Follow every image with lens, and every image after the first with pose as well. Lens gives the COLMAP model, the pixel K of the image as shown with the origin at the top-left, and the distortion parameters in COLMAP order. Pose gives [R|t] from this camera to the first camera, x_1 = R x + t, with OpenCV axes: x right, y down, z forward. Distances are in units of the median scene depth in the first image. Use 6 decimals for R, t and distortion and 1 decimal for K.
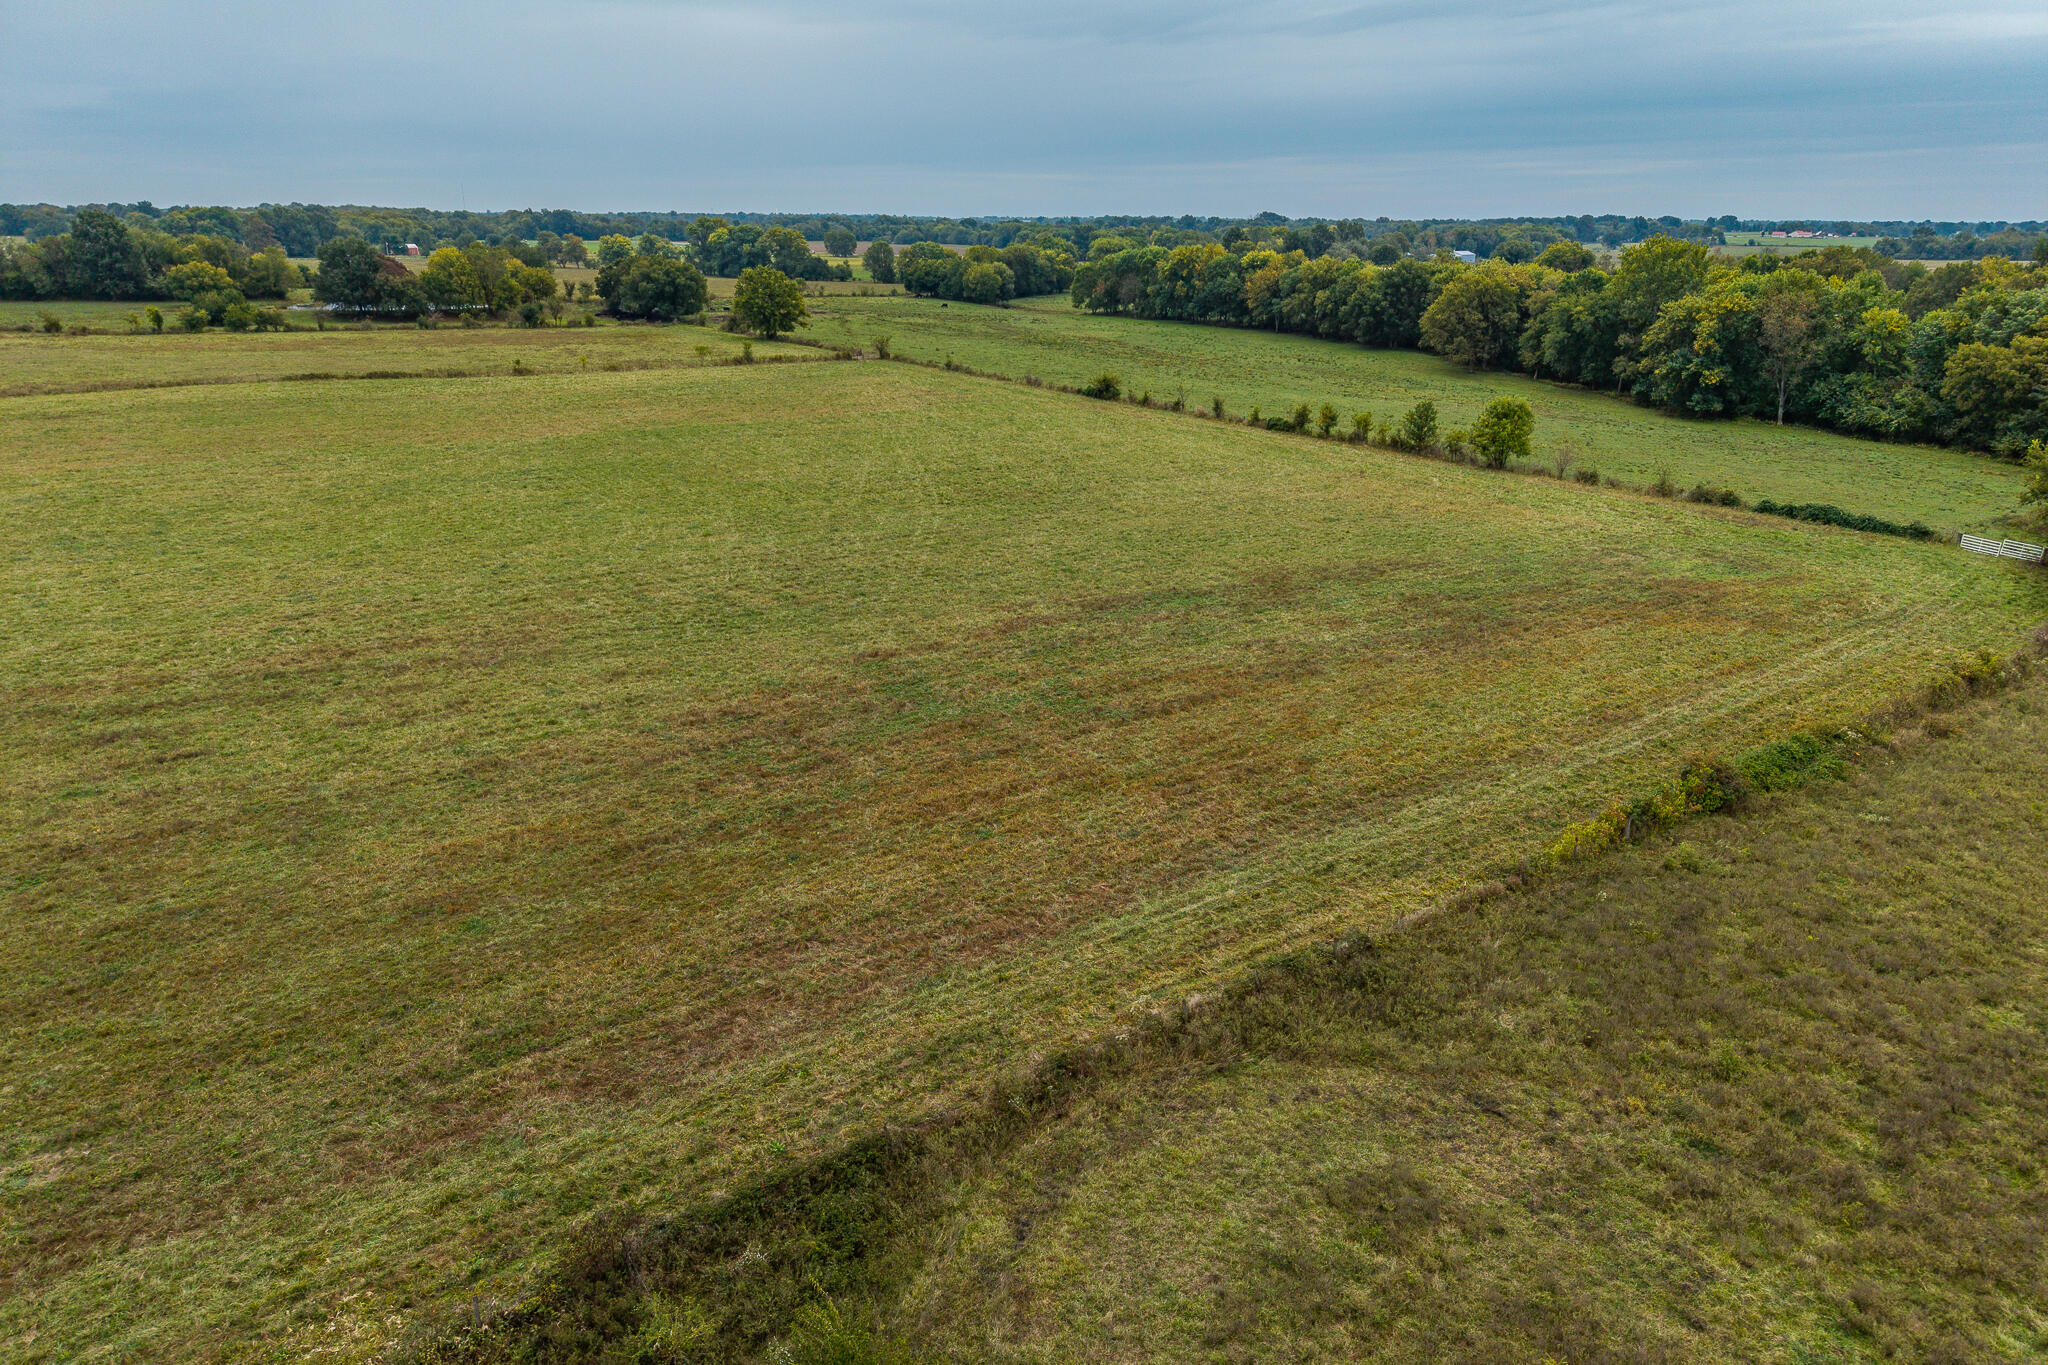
lens RADIAL K [[1374.5, 0, 1018.4], [0, 1374.5, 681.8], [0, 0, 1]] dist [0.017985, -0.013660]
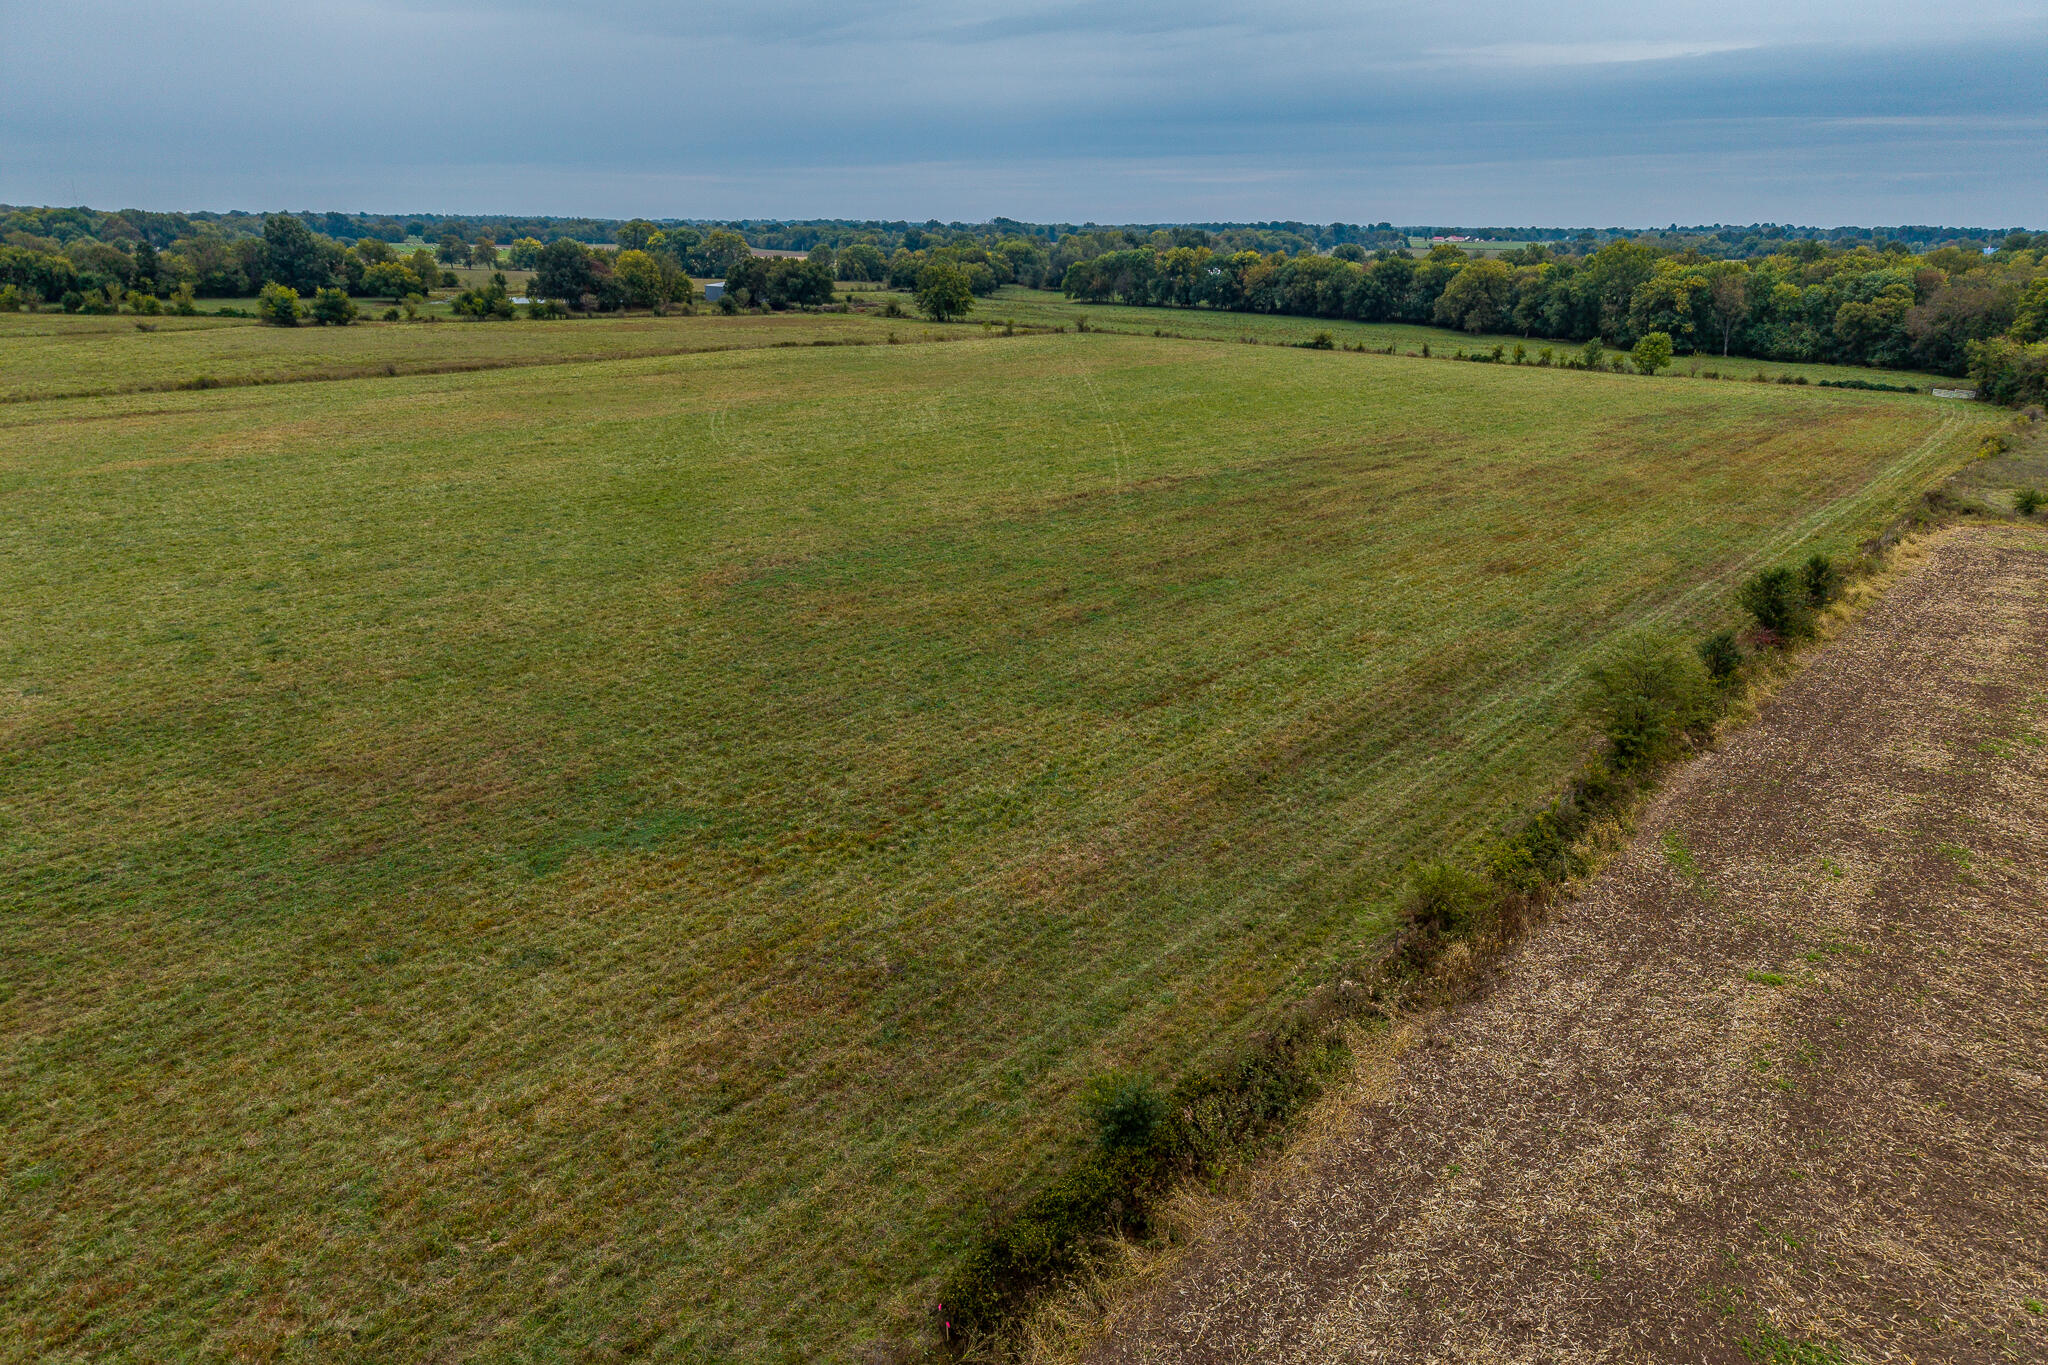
lens RADIAL K [[1374.5, 0, 1018.4], [0, 1374.5, 681.8], [0, 0, 1]] dist [0.017985, -0.013660]
pose [[0.972569, -0.070705, 0.221608, -0.557940], [0.071178, 0.997446, 0.005862, 0.109031], [-0.221457, 0.010072, 0.975118, -0.339293]]
